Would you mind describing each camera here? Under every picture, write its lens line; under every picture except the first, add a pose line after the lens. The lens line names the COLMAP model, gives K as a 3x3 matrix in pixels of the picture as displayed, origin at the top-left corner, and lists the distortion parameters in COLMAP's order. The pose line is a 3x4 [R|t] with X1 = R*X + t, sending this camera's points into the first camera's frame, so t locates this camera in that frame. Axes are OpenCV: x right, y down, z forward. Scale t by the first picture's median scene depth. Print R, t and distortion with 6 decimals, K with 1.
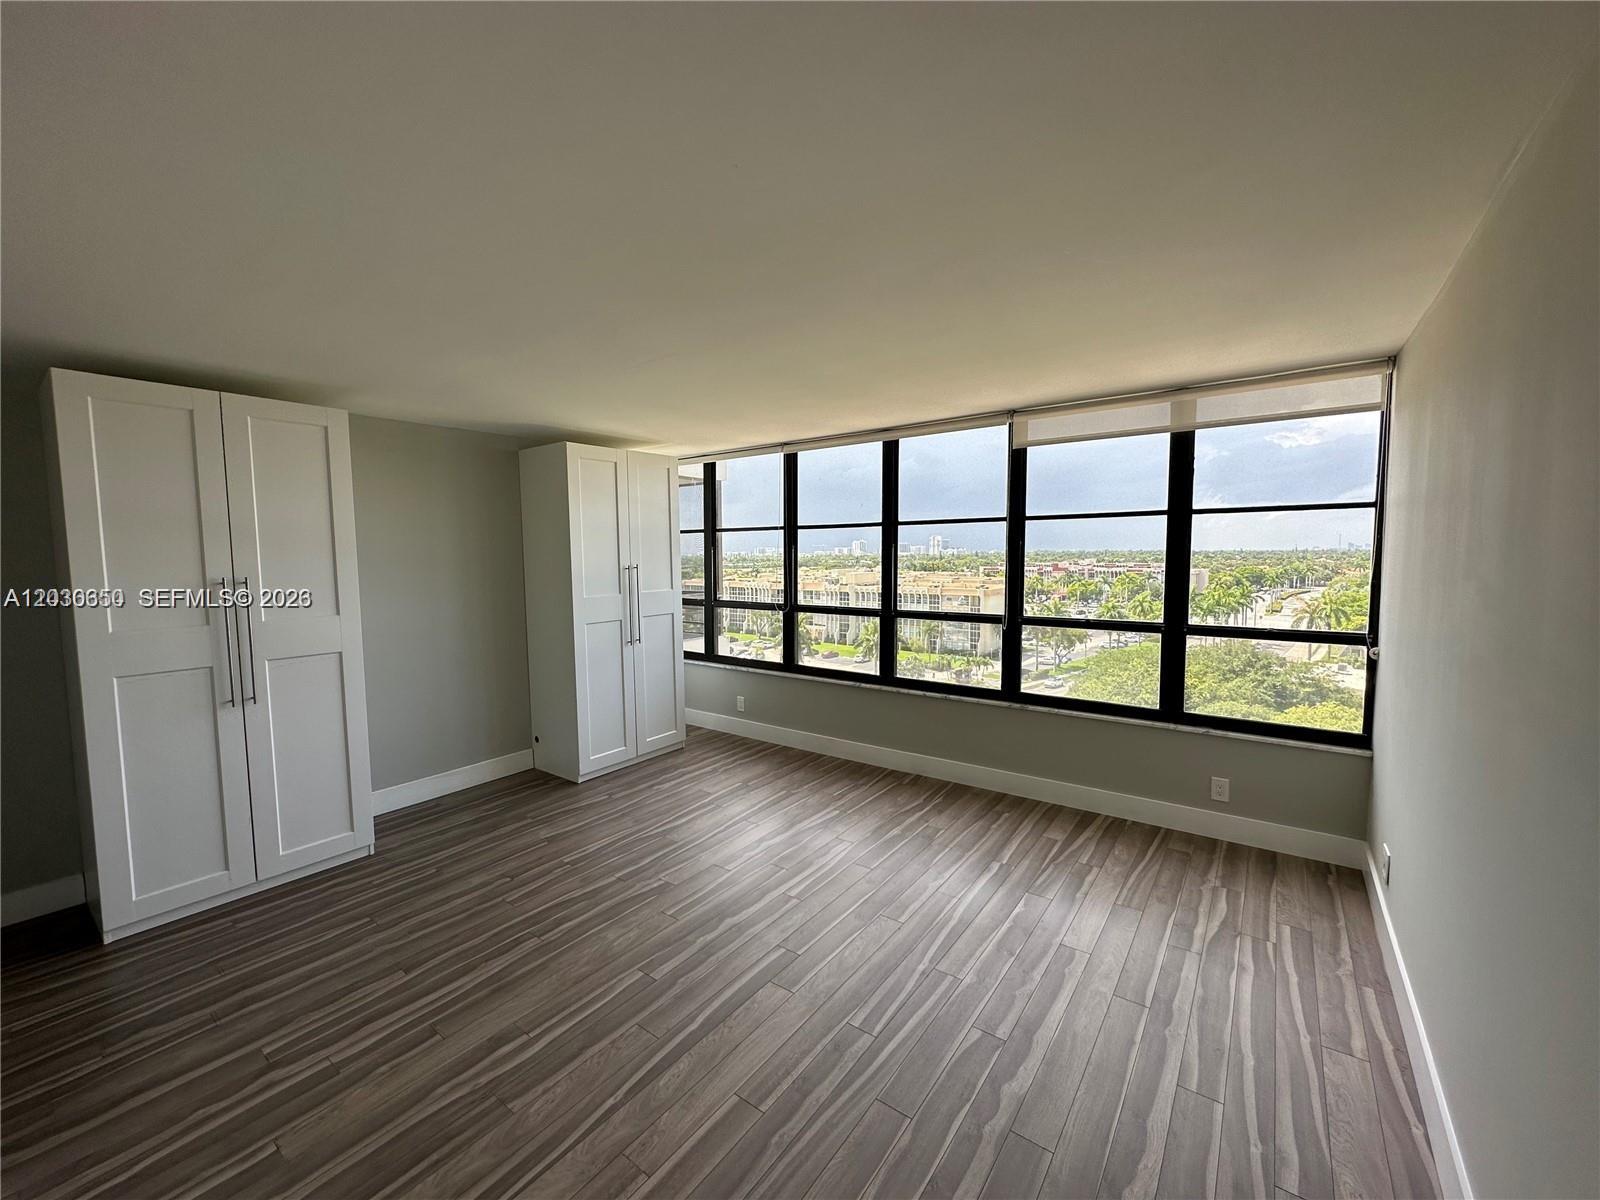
lens RADIAL K [[638.0, 0, 799.4], [0, 638.0, 597.4], [0, 0, 1]] dist [-0.003644, 0.001345]
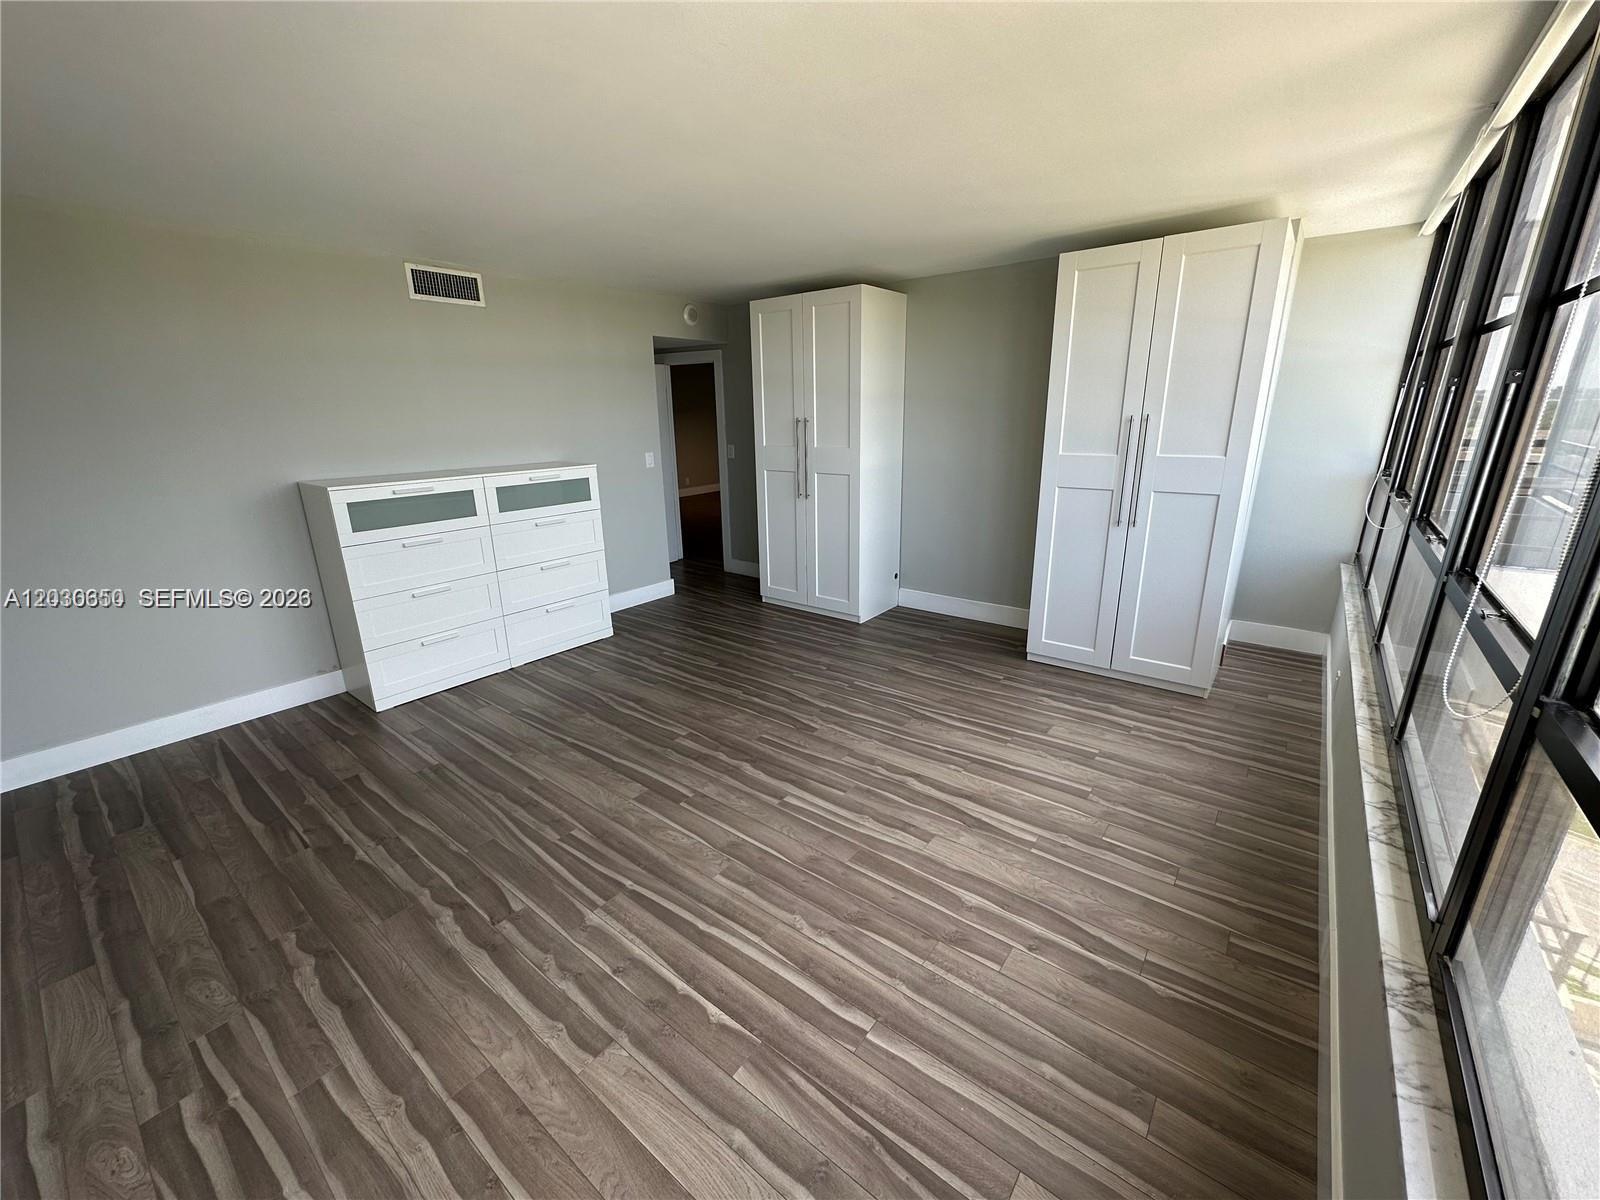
lens RADIAL K [[638.0, 0, 799.4], [0, 638.0, 597.4], [0, 0, 1]] dist [-0.003644, 0.001345]
pose [[-0.020083, 0.301604, -0.953222, 0.576360], [-0.051514, 0.951835, 0.302251, -0.062809], [0.998470, 0.055174, -0.003579, 0.753602]]
